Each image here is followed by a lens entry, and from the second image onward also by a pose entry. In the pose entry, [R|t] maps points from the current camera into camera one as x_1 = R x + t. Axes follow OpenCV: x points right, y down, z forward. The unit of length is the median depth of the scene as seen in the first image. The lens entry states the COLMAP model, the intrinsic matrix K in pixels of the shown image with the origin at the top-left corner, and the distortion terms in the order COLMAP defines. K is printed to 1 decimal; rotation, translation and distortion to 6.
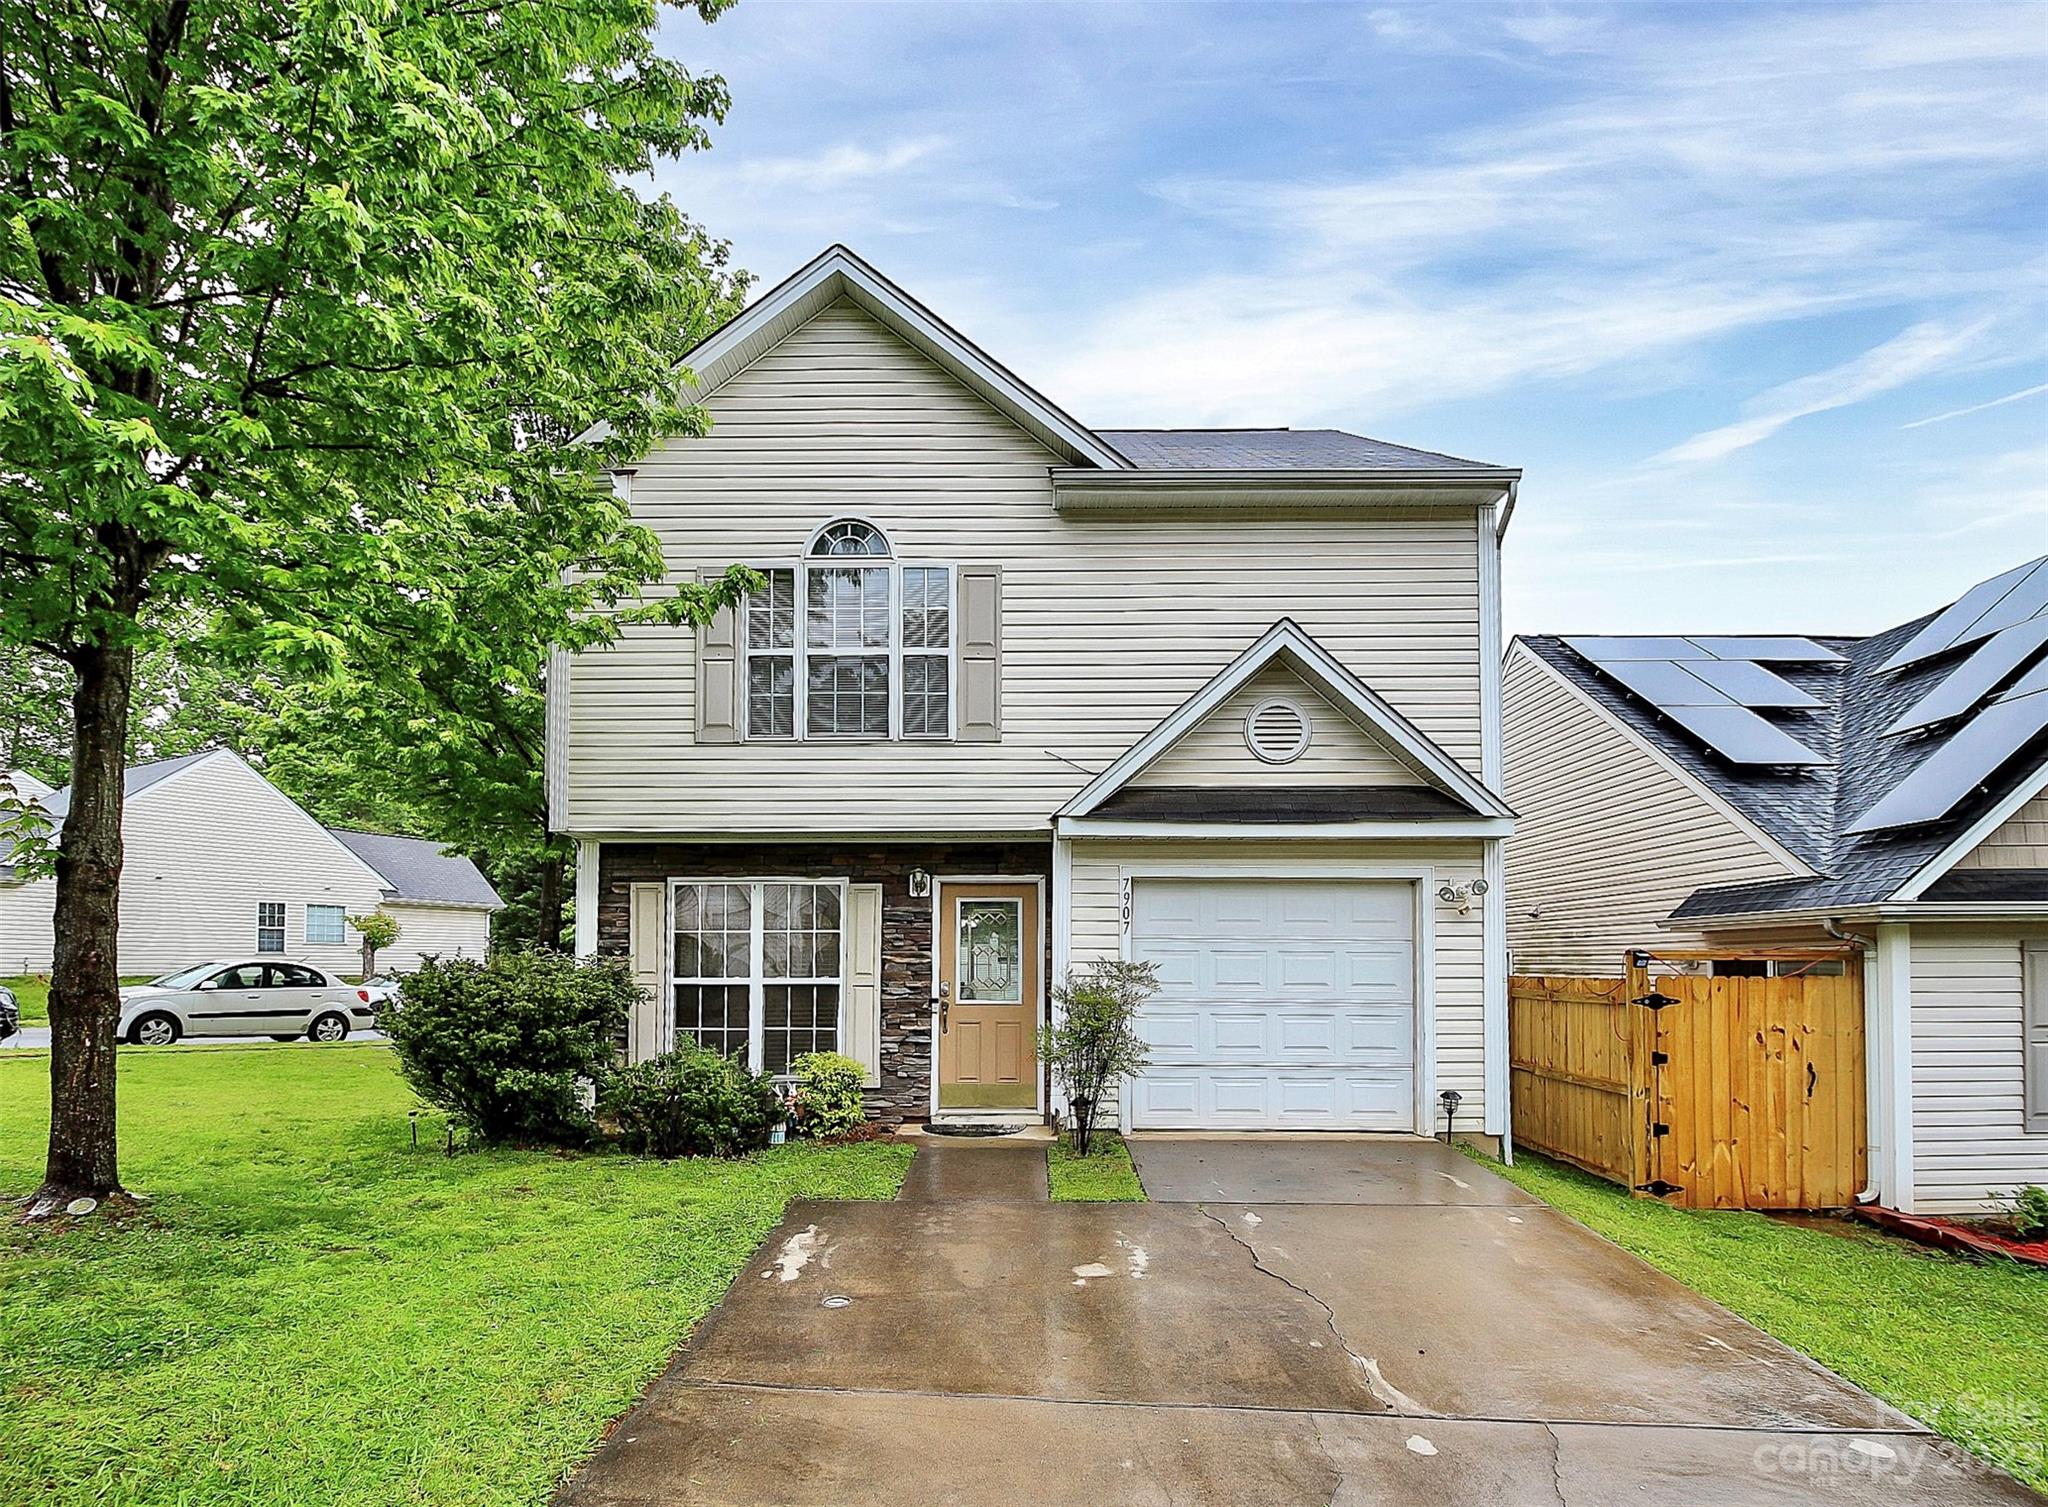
lens RADIAL K [[1009.7, 0, 1024.0], [0, 1009.7, 753.5], [0, 0, 1]] dist [-0.003328, -0.000068]
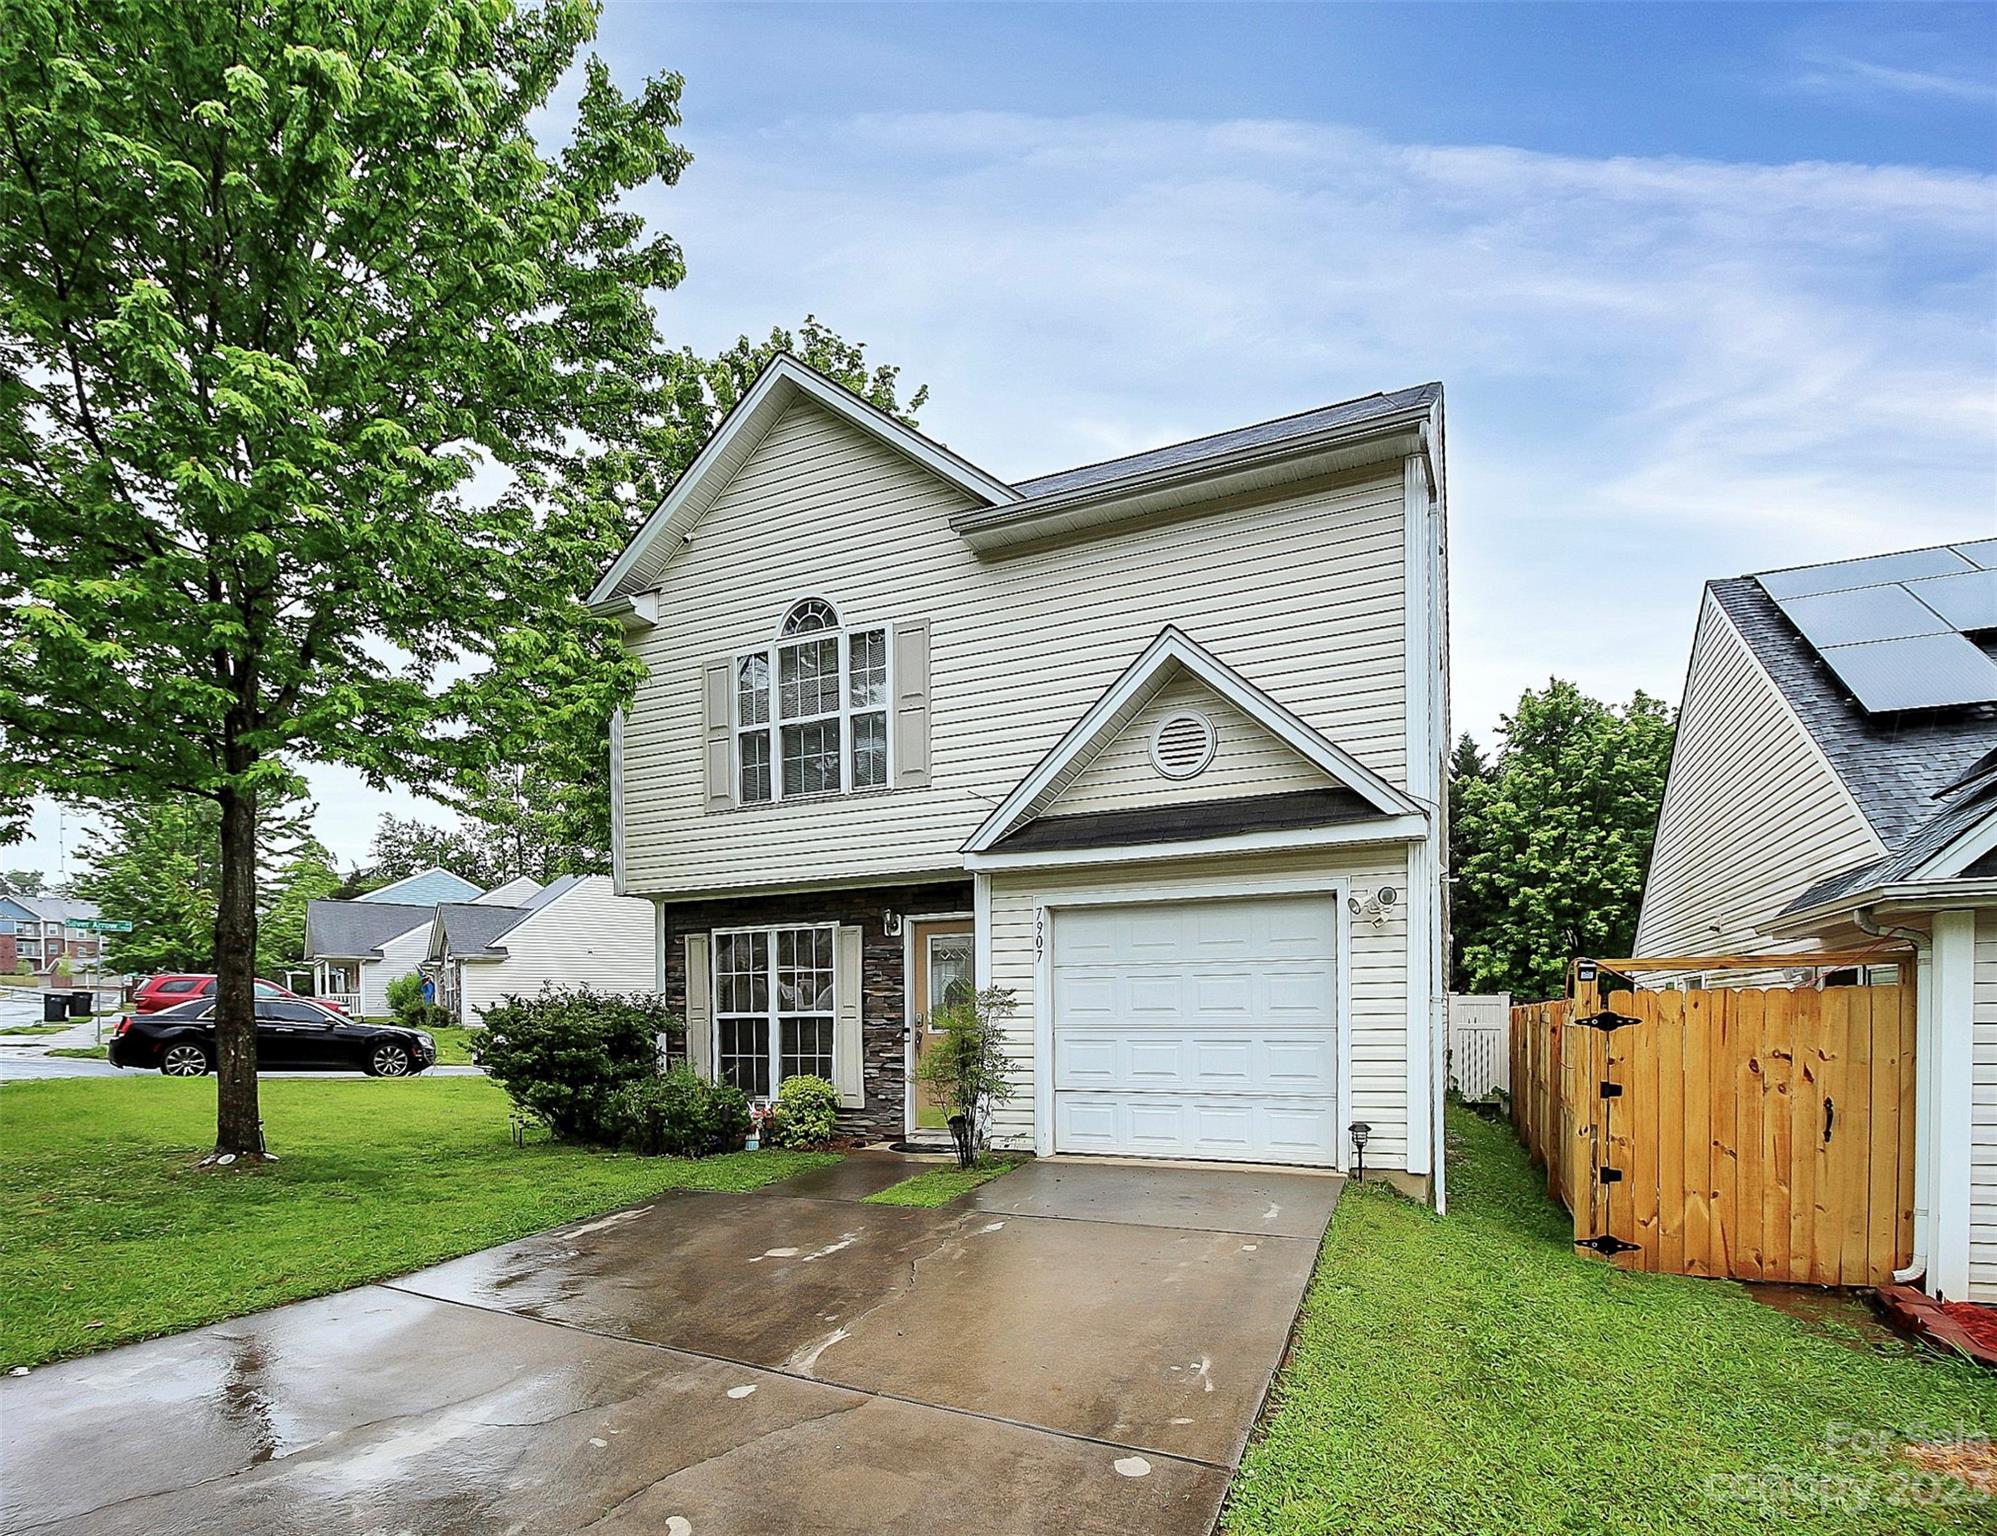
lens RADIAL K [[1018.9, 0, 995.1], [0, 1018.9, 843.6], [0, 0, 1]] dist [-0.002694, -0.001341]
pose [[0.914476, -0.079675, -0.396719, 0.478842], [0.093953, 0.995437, 0.016651, 0.038753], [0.393583, -0.052500, 0.917789, 0.048572]]
